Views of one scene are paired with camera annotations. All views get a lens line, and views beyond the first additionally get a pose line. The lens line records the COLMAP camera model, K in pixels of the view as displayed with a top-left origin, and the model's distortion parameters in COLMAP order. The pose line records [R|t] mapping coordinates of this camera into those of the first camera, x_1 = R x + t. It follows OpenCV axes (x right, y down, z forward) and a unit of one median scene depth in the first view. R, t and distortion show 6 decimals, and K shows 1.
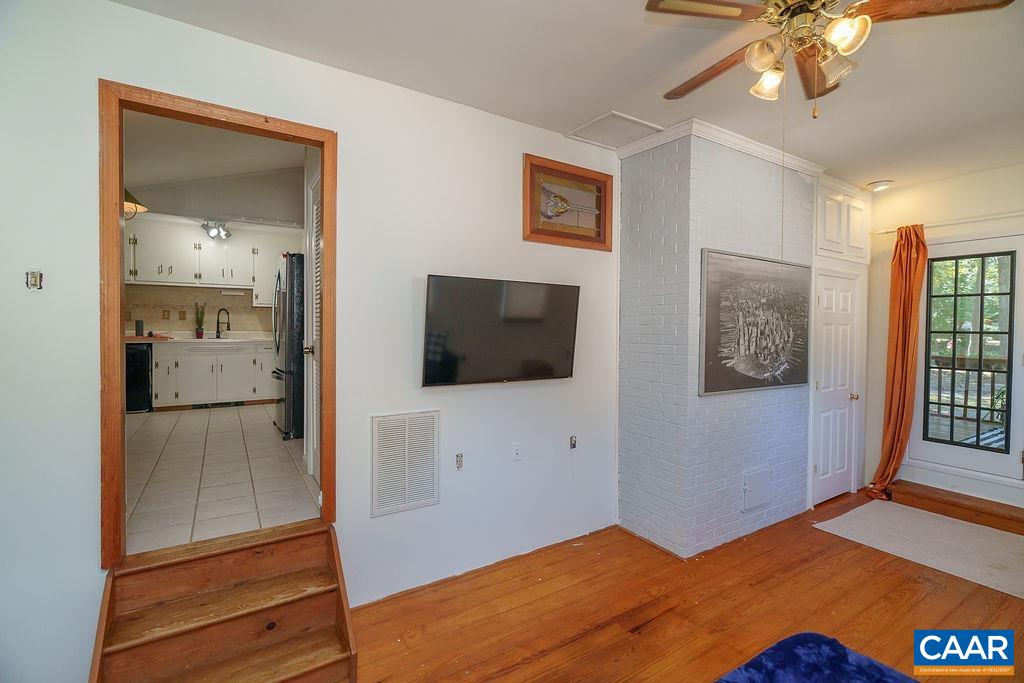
lens RADIAL K [[462.4, 0, 519.3], [0, 462.4, 339.8], [0, 0, 1]] dist [-0.008520, 0.003494]
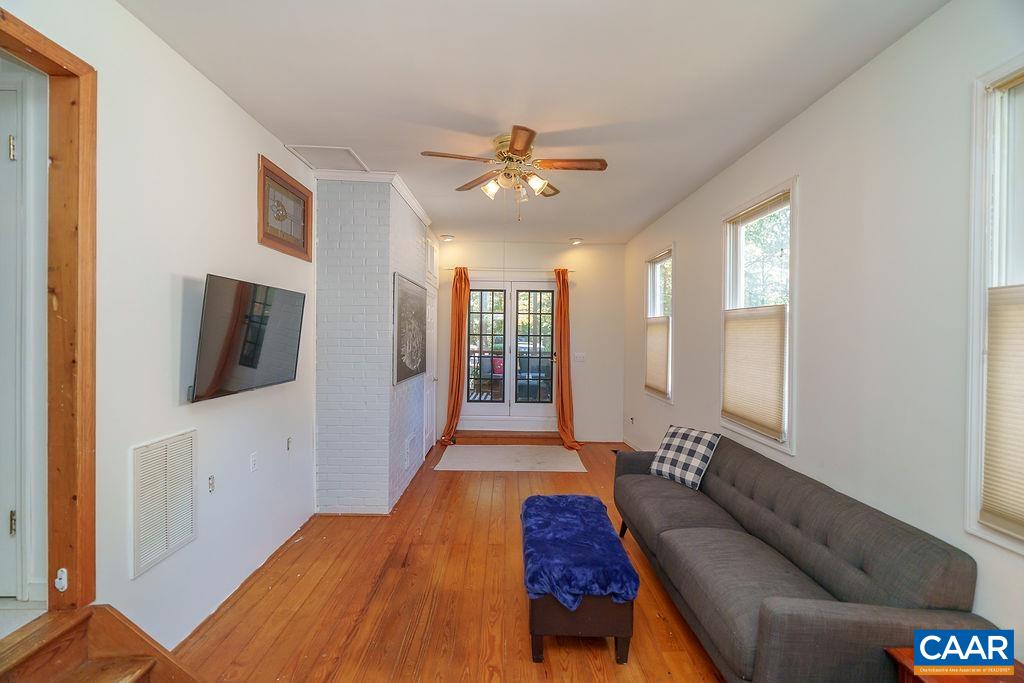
lens RADIAL K [[462.4, 0, 515.0], [0, 462.4, 341.1], [0, 0, 1]] dist [-0.008520, 0.003494]
pose [[0.513862, -0.015479, 0.857733, -0.537089], [0.012866, 0.999864, 0.010336, -0.012167], [-0.857777, 0.005725, 0.513991, 0.040256]]
